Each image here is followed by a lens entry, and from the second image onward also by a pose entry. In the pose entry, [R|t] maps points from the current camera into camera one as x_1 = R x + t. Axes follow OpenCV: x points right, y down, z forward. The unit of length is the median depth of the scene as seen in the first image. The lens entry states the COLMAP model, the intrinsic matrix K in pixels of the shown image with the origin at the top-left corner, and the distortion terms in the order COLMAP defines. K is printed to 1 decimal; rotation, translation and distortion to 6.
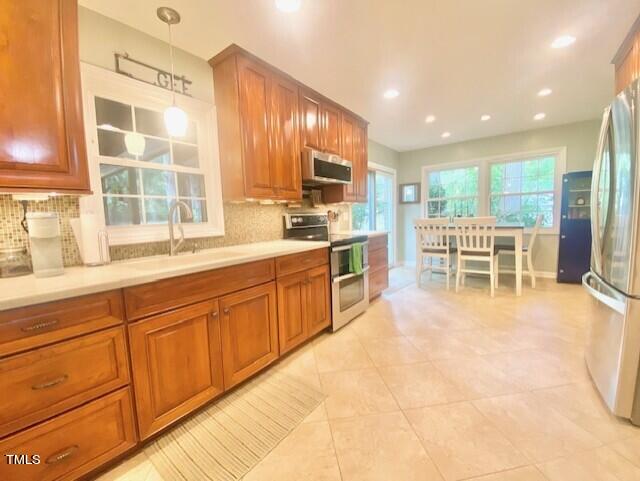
lens RADIAL K [[257.5, 0, 320.0], [0, 257.5, 240.5], [0, 0, 1]] dist [0.001475, -0.012440]
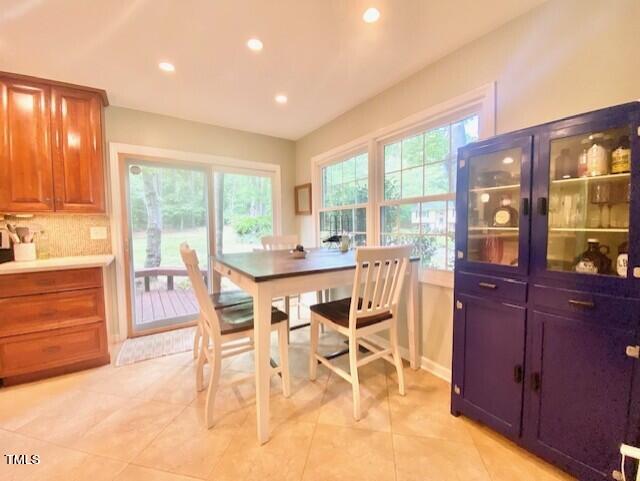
lens RADIAL K [[257.5, 0, 320.0], [0, 257.5, 240.5], [0, 0, 1]] dist [0.001475, -0.012440]
pose [[0.945569, 0.045222, -0.322264, 1.116995], [-0.055292, 0.998224, -0.022158, -0.118840], [0.320690, 0.038770, 0.946390, 0.716428]]
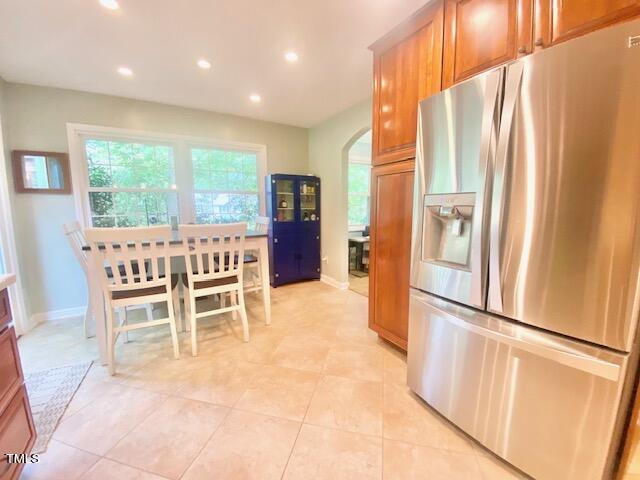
lens RADIAL K [[257.5, 0, 320.0], [0, 257.5, 240.0], [0, 0, 1]] dist [0.001475, -0.012440]
pose [[0.360964, -0.083185, 0.928862, 0.156492], [0.080537, 0.995073, 0.057817, -0.076018], [-0.929096, 0.053938, 0.365886, 0.641996]]
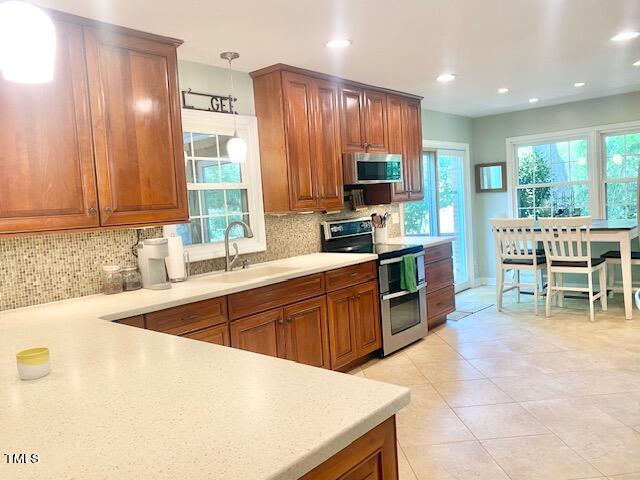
lens RADIAL K [[507.6, 0, 320.0], [0, 507.6, 240.0], [0, 0, 1]] dist [0.002848, -0.001480]
pose [[0.998228, -0.025900, -0.053567, -0.053420], [0.025051, 0.999551, -0.016453, -0.016238], [0.053969, 0.015082, 0.998429, -0.625222]]
